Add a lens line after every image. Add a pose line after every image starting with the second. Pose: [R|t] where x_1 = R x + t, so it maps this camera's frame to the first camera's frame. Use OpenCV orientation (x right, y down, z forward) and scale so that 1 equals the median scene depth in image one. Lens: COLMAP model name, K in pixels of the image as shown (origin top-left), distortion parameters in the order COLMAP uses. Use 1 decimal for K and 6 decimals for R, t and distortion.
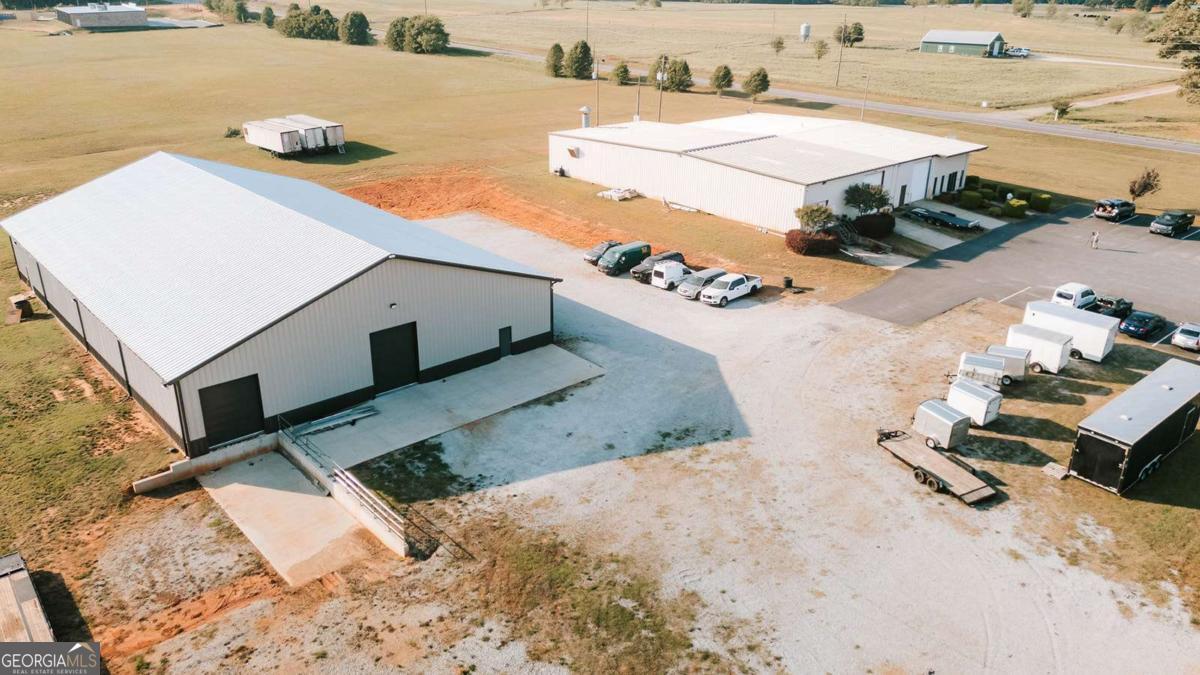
lens RADIAL K [[869.7, 0, 595.8], [0, 869.7, 357.9], [0, 0, 1]] dist [0.085179, -0.082458]
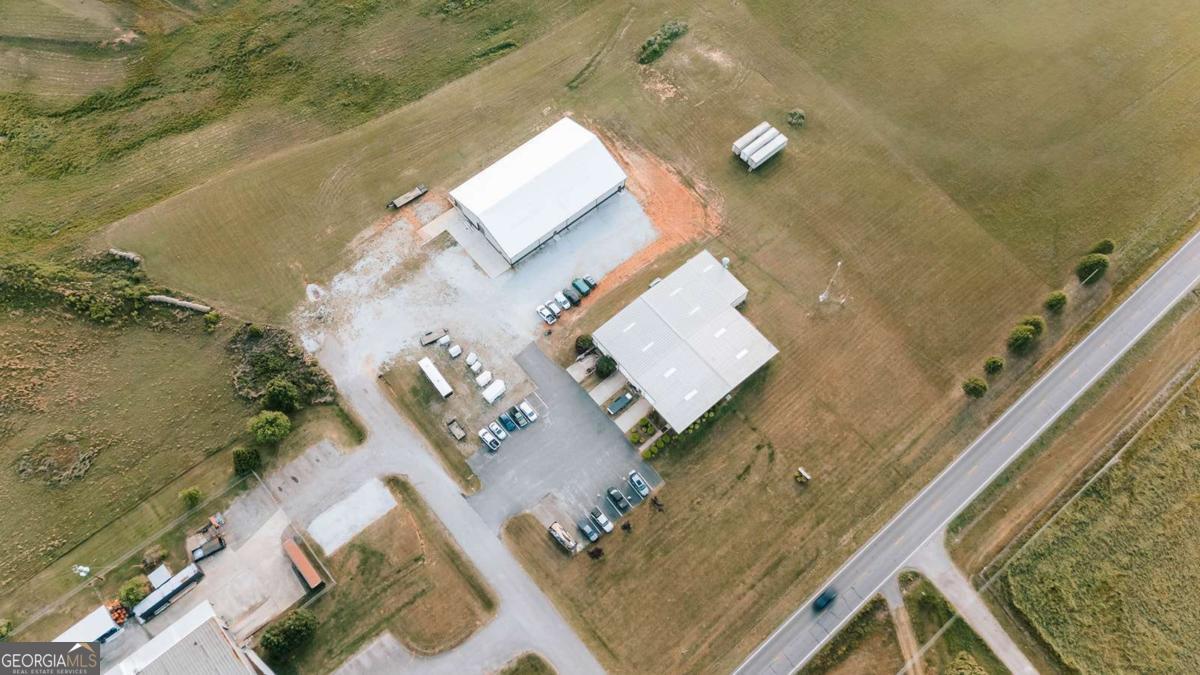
lens RADIAL K [[873.3, 0, 606.2], [0, 873.3, 336.6], [0, 0, 1]] dist [0.080460, -0.073345]
pose [[-0.026188, 0.891643, -0.451980, 1.655331], [-0.413425, 0.401997, 0.816993, -2.724480], [0.910162, 0.208255, 0.358100, 0.121186]]
